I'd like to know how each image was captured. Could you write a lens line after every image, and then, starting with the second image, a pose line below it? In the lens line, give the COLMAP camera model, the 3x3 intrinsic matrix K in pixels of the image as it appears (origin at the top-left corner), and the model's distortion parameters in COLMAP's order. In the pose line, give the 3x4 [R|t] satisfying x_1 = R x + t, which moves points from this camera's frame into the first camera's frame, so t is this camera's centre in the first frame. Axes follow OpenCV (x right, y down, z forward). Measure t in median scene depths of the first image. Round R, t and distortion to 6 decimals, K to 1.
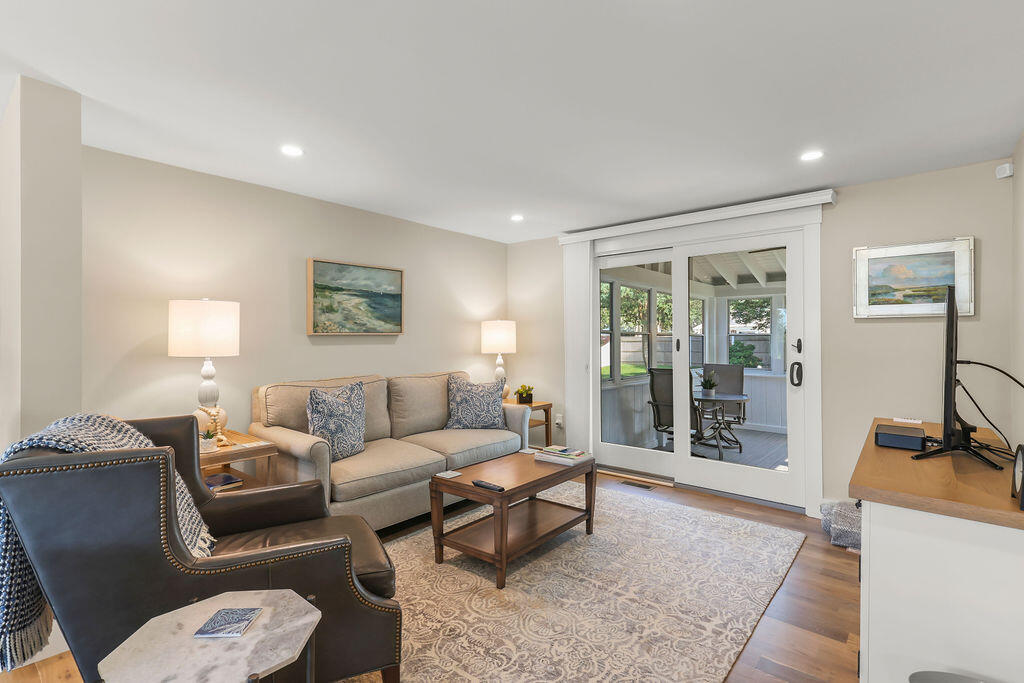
lens RADIAL K [[489.8, 0, 511.0], [0, 489.8, 338.6], [0, 0, 1]] dist [0.034340, -0.006459]
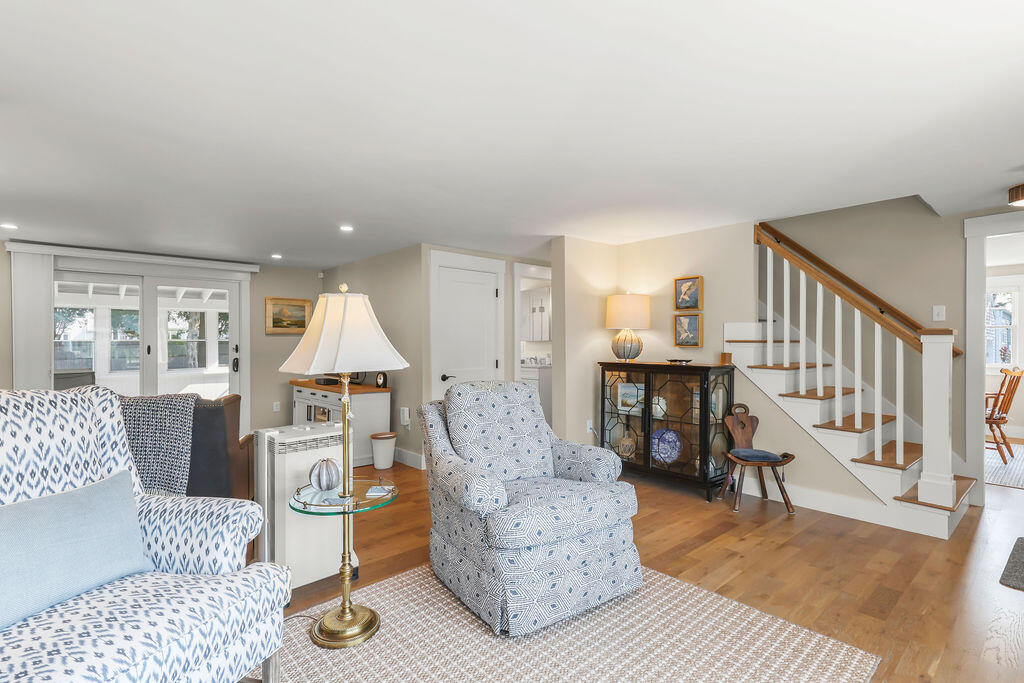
lens RADIAL K [[489.8, 0, 511.9], [0, 489.8, 343.2], [0, 0, 1]] dist [0.034340, -0.006459]
pose [[0.136239, -0.003254, 0.990671, -1.101737], [0.006823, 0.999974, 0.002346, -0.003158], [-0.990653, 0.006439, 0.136257, -0.212904]]
